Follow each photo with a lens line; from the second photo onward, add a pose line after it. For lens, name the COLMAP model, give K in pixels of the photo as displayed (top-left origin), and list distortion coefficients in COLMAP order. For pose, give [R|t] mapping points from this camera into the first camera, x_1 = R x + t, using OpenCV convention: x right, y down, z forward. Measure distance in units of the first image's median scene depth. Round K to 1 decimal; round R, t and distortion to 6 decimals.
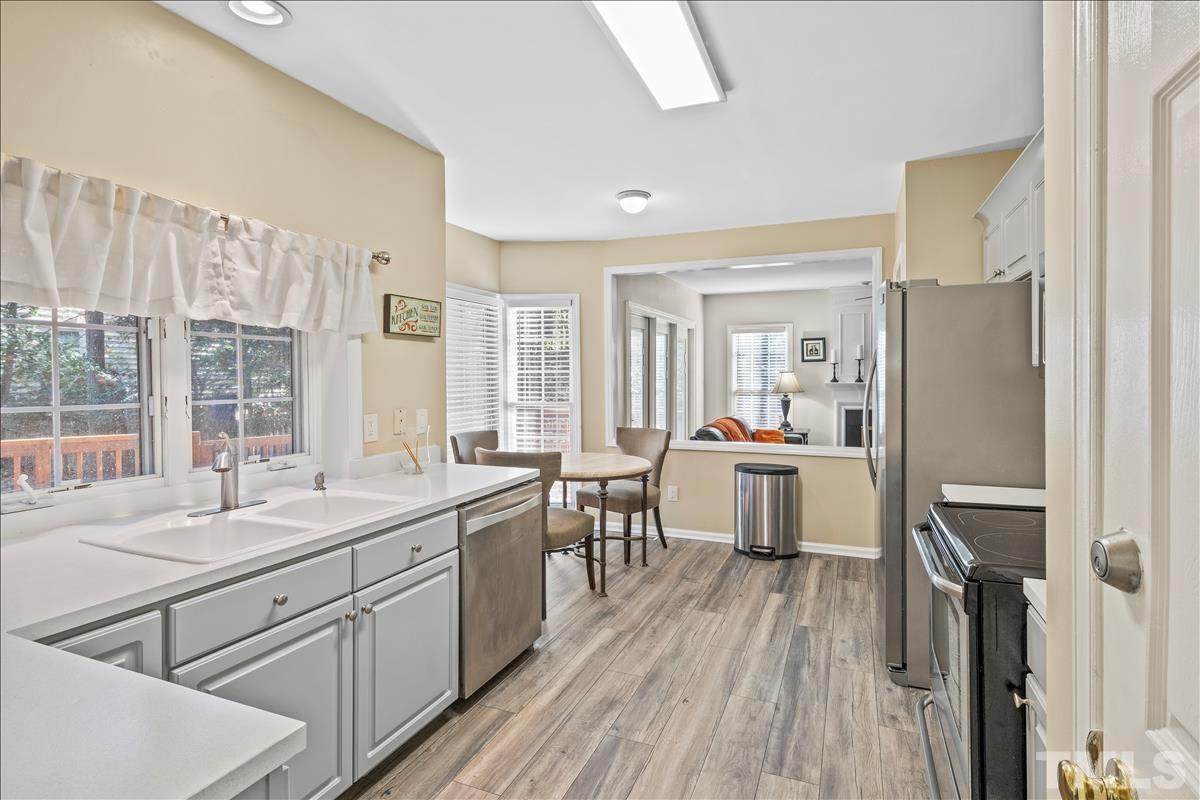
lens RADIAL K [[591.4, 0, 615.7], [0, 591.4, 389.2], [0, 0, 1]] dist [-0.004801, -0.001190]
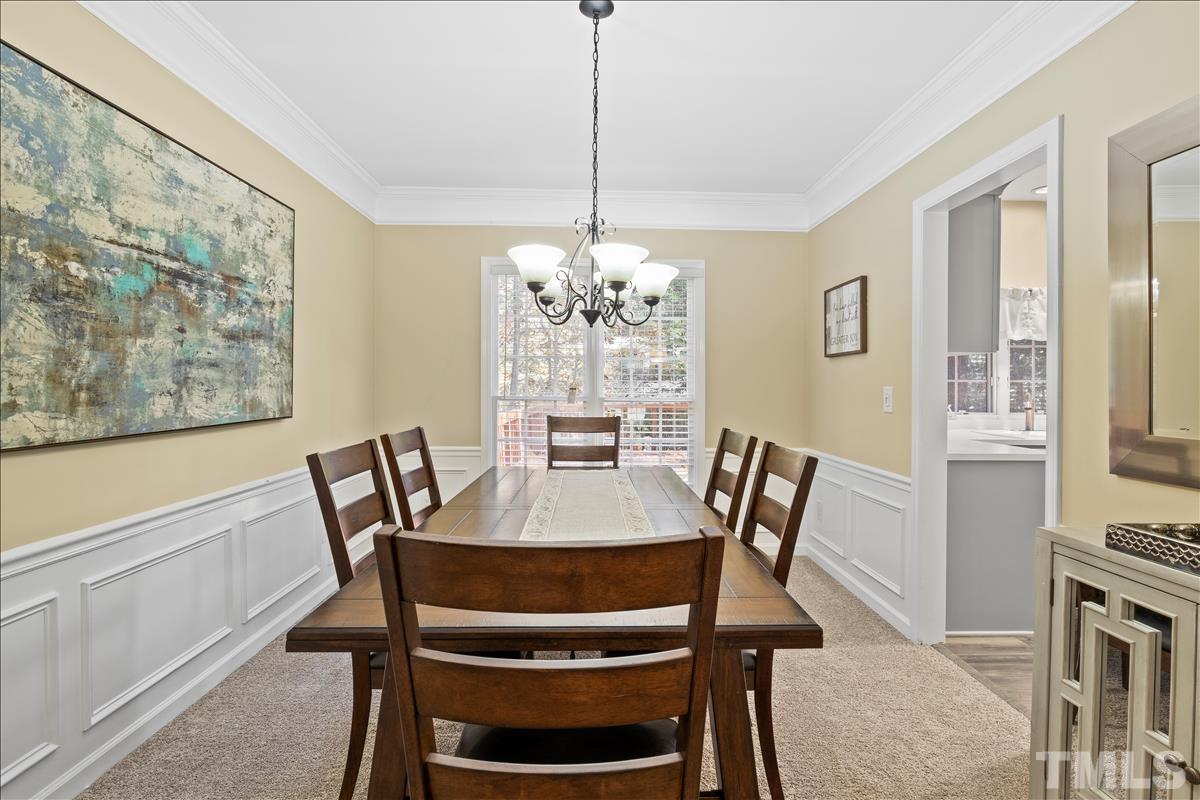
lens RADIAL K [[591.4, 0, 615.7], [0, 591.4, 389.2], [0, 0, 1]] dist [-0.004801, -0.001190]
pose [[0.414371, 0.012940, -0.910016, 0.585897], [-0.024616, 0.999692, 0.003006, 0.082061], [0.909775, 0.021155, 0.414562, -1.106762]]
